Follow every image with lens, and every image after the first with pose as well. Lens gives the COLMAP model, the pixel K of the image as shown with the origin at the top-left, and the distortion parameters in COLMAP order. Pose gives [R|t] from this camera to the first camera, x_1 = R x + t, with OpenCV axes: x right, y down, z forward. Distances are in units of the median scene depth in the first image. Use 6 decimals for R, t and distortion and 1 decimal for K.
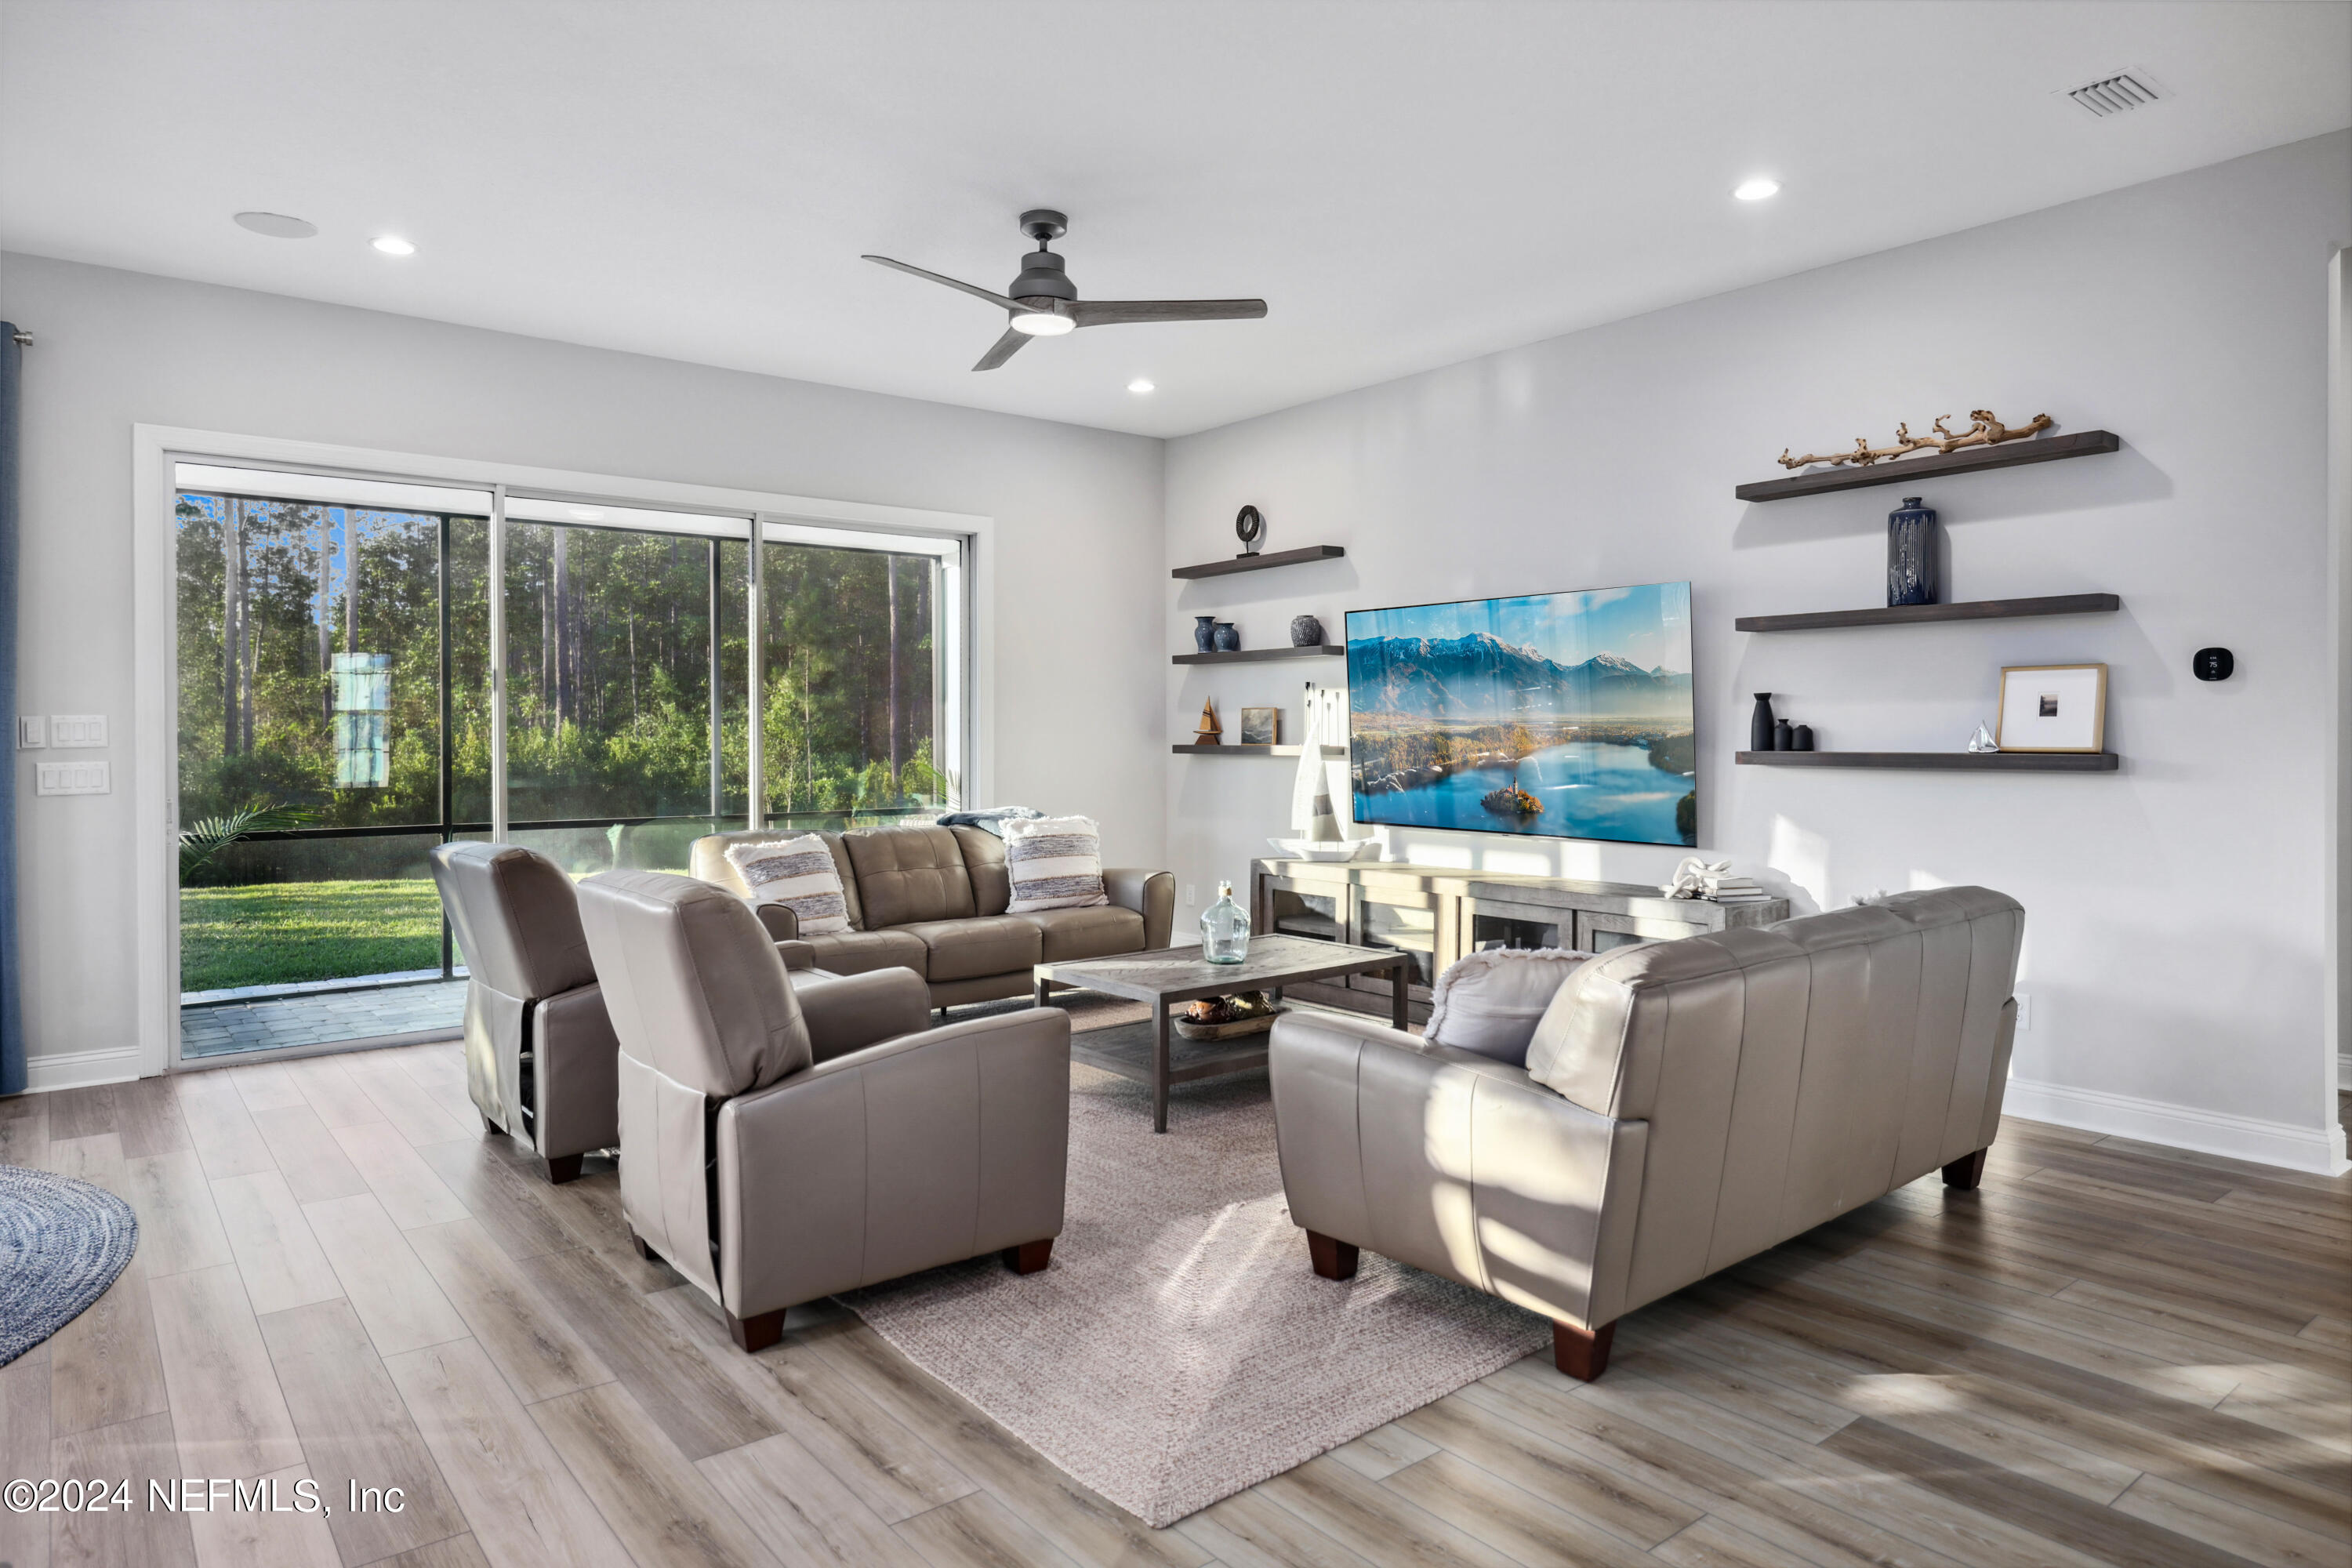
lens RADIAL K [[1395.6, 0, 1157.4], [0, 1395.6, 753.6], [0, 0, 1]] dist [-0.003652, 0.000891]
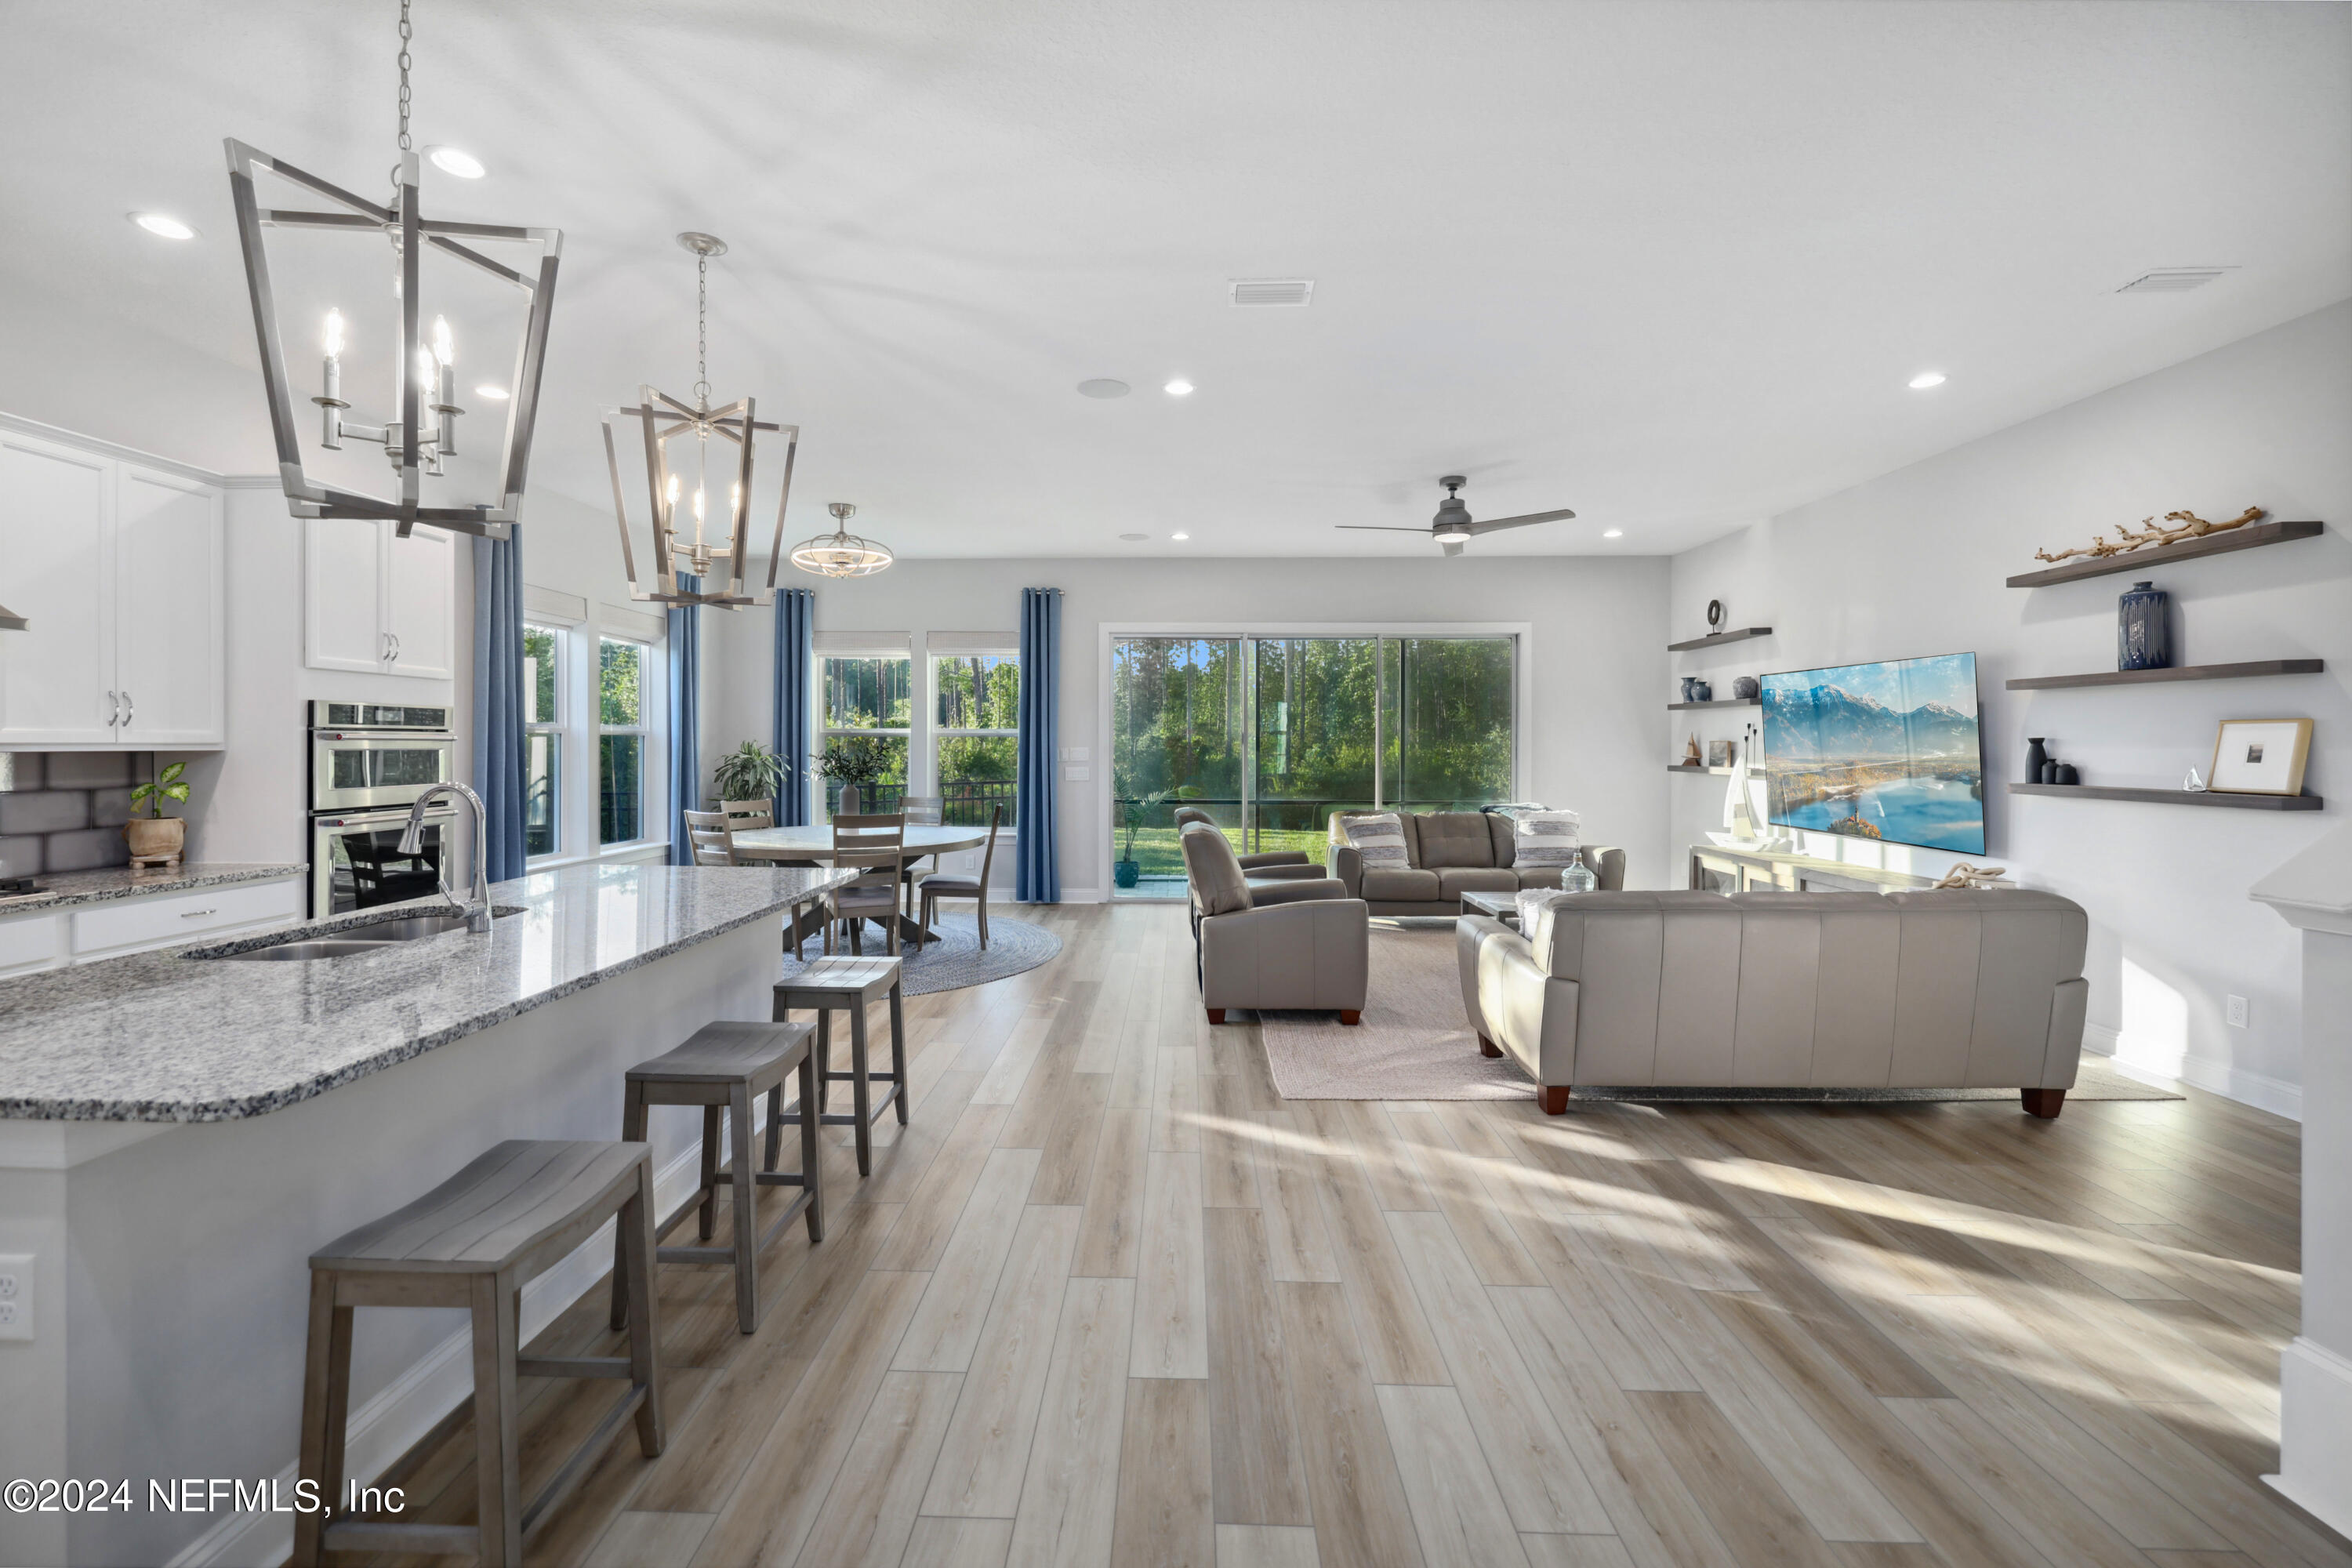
lens RADIAL K [[987.9, 0, 1157.8], [0, 987.9, 750.2], [0, 0, 1]] dist [-0.000487, 0.000106]
pose [[0.766888, 0.008485, -0.641725, 0.391425], [-0.012248, 0.999924, -0.001415, -0.020959], [0.641664, 0.008945, 0.766934, -0.200217]]
